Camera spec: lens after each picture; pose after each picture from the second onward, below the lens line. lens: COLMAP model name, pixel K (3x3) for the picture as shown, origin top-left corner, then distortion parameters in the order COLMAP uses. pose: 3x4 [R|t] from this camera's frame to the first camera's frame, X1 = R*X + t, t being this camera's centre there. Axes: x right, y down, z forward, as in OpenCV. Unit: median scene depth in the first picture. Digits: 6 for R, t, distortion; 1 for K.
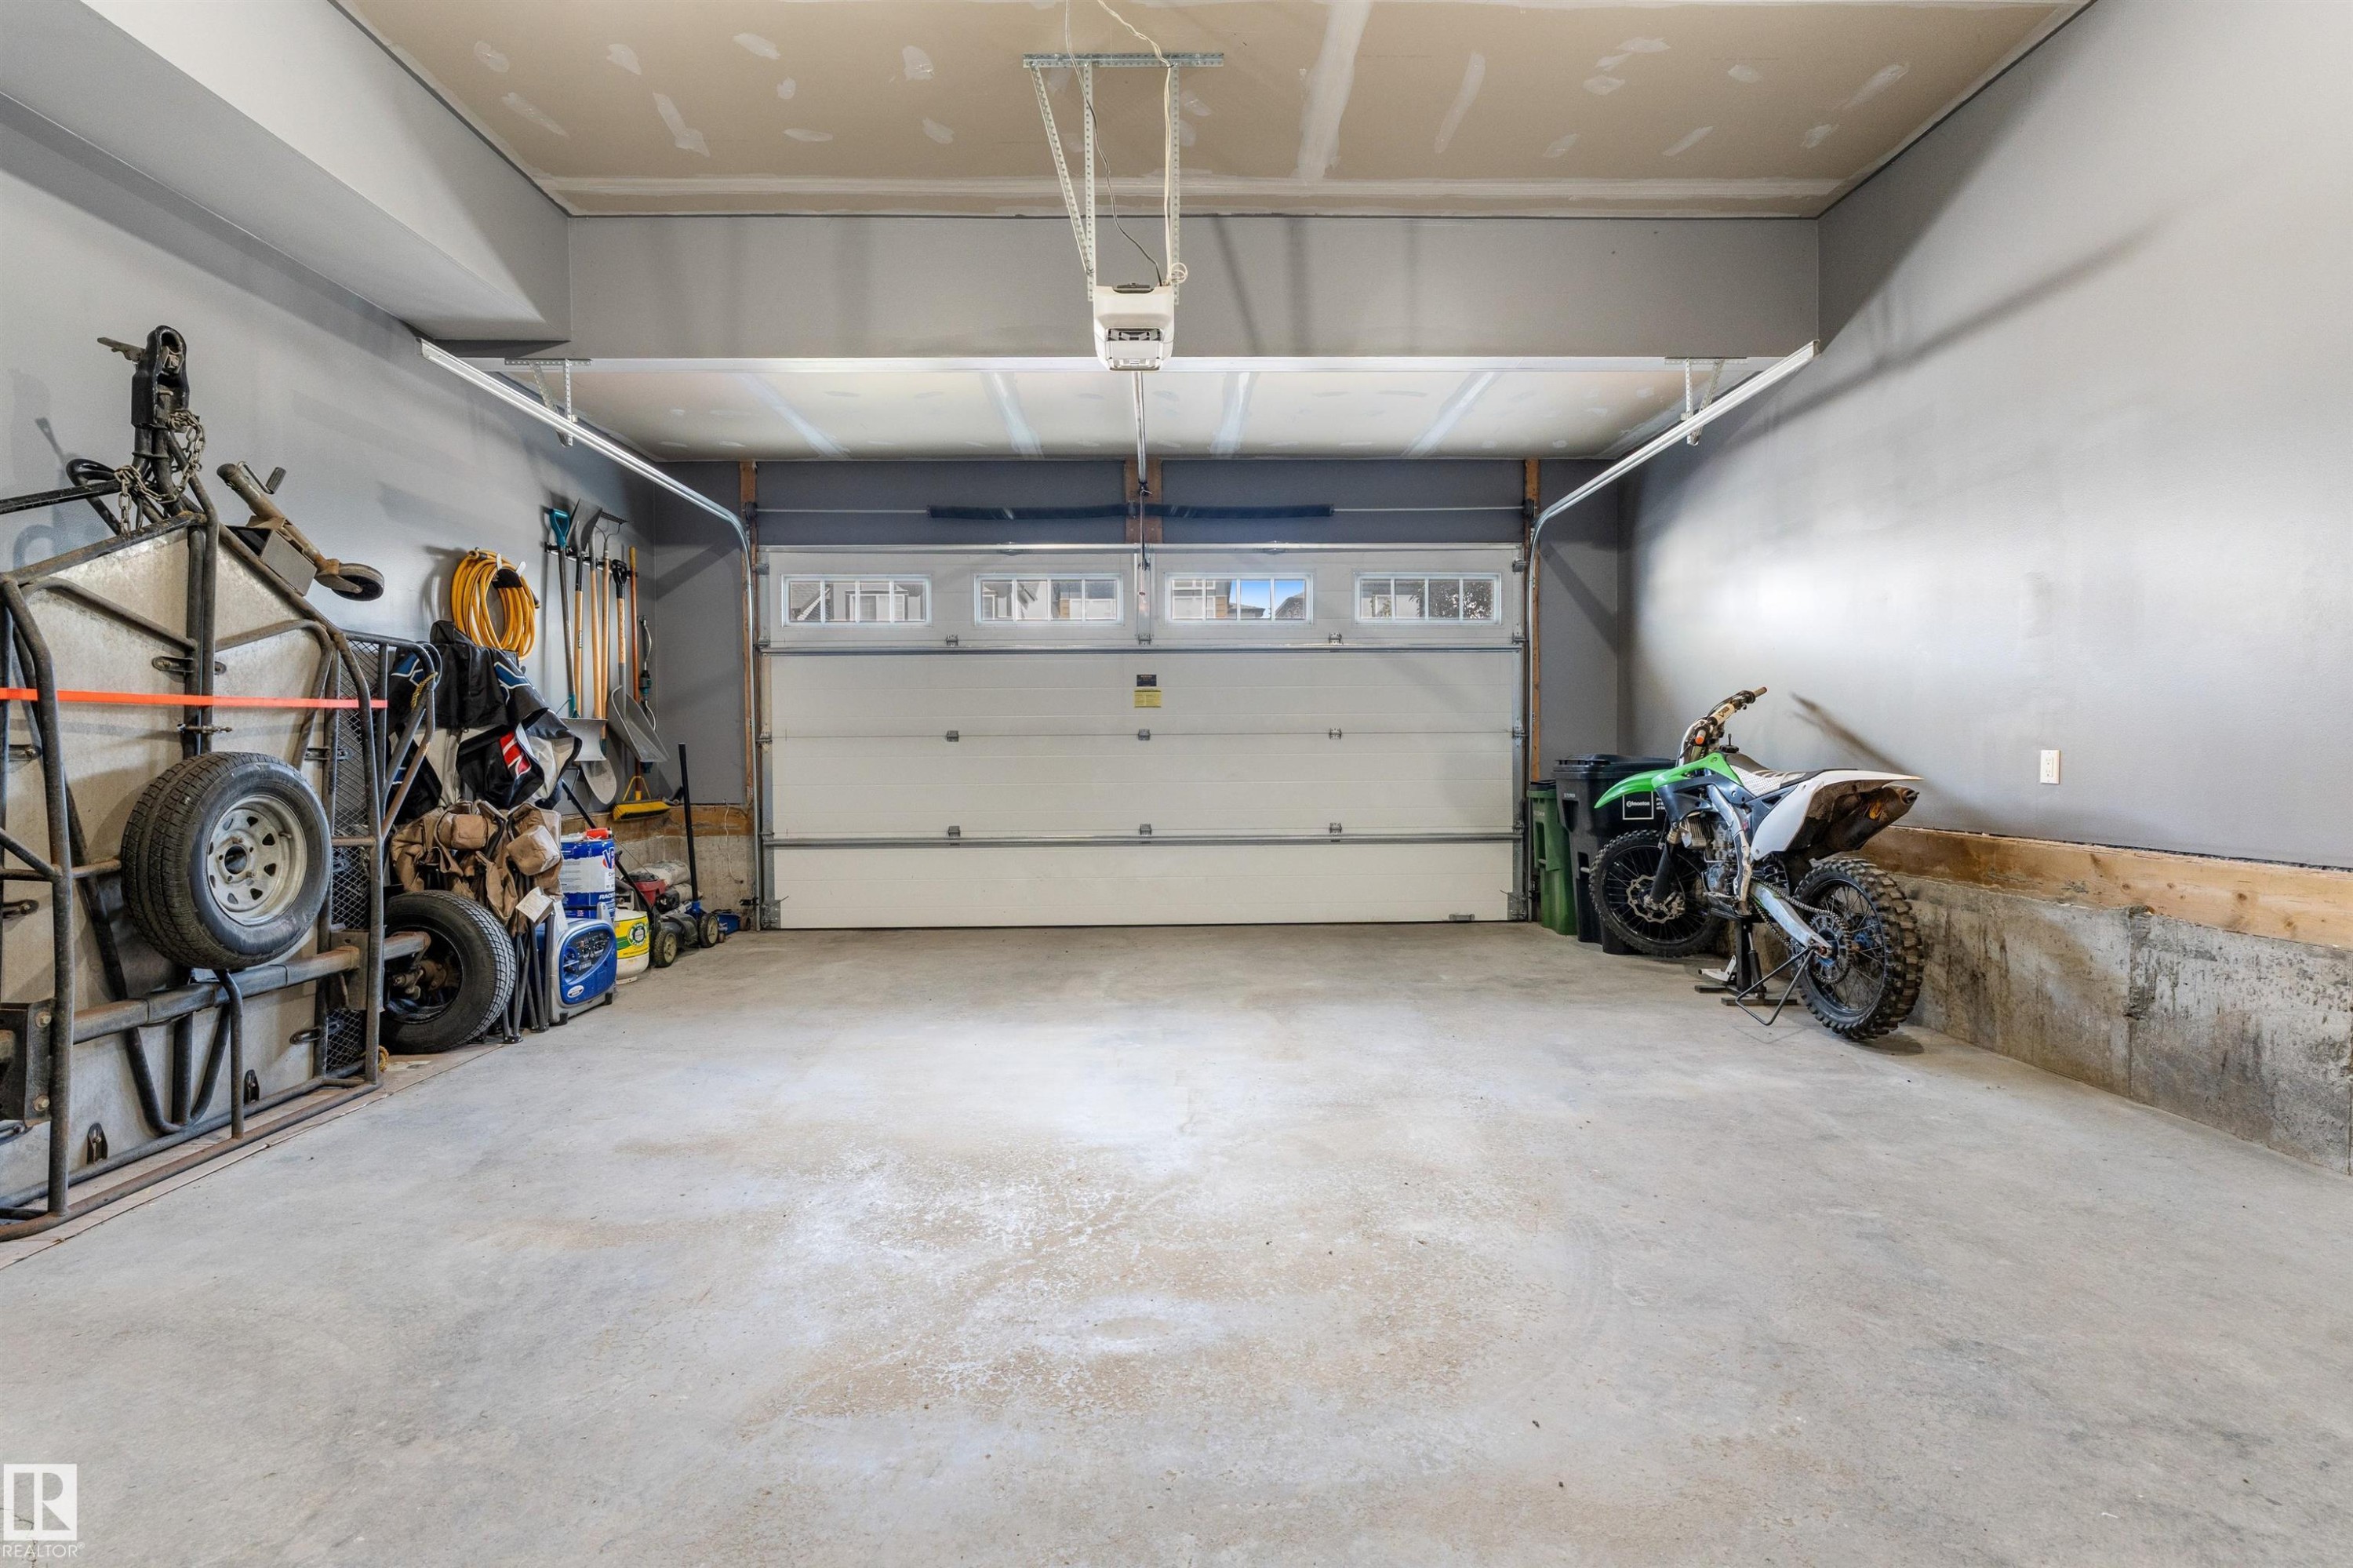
lens RADIAL K [[1065.3, 0, 1178.4], [0, 1065.3, 768.7], [0, 0, 1]] dist [-0.009142, 0.003785]
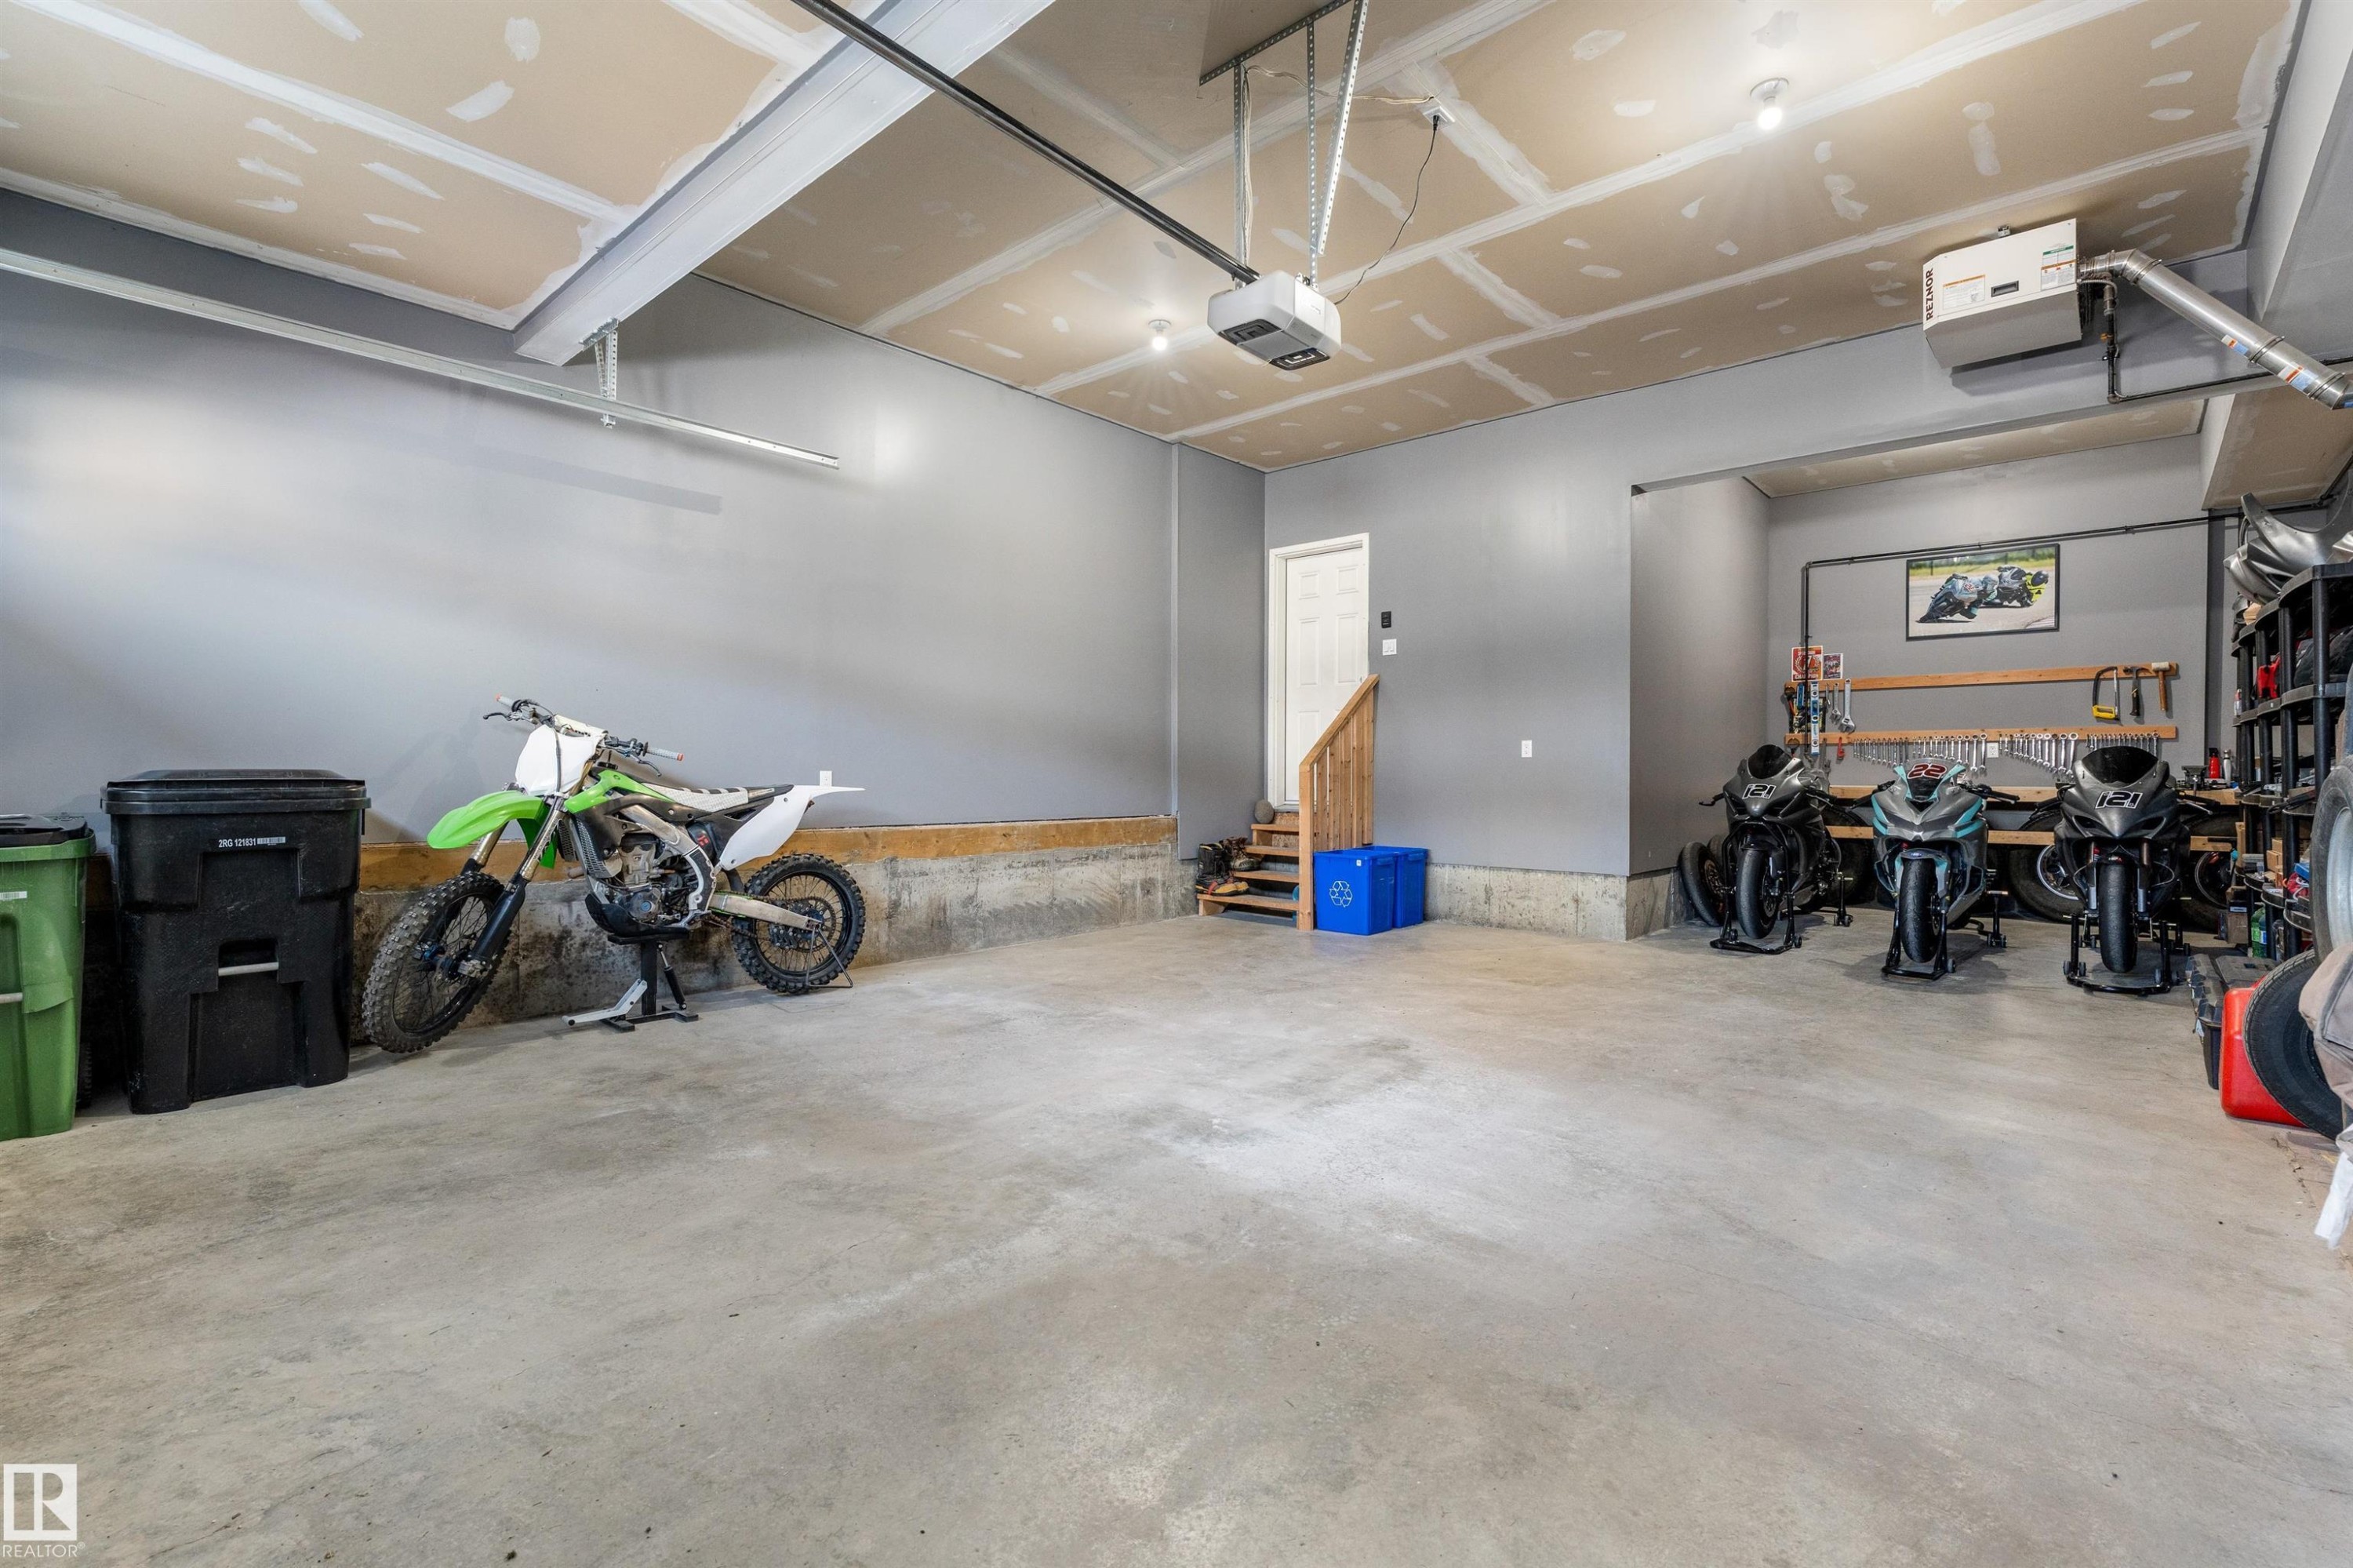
lens RADIAL K [[1065.3, 0, 1182.2], [0, 1065.3, 781.0], [0, 0, 1]] dist [-0.009142, 0.003785]
pose [[-0.728281, 0.004895, 0.685261, -0.741806], [0.017727, 0.999774, 0.011698, -0.013563], [-0.685050, 0.020667, -0.728203, 2.048476]]
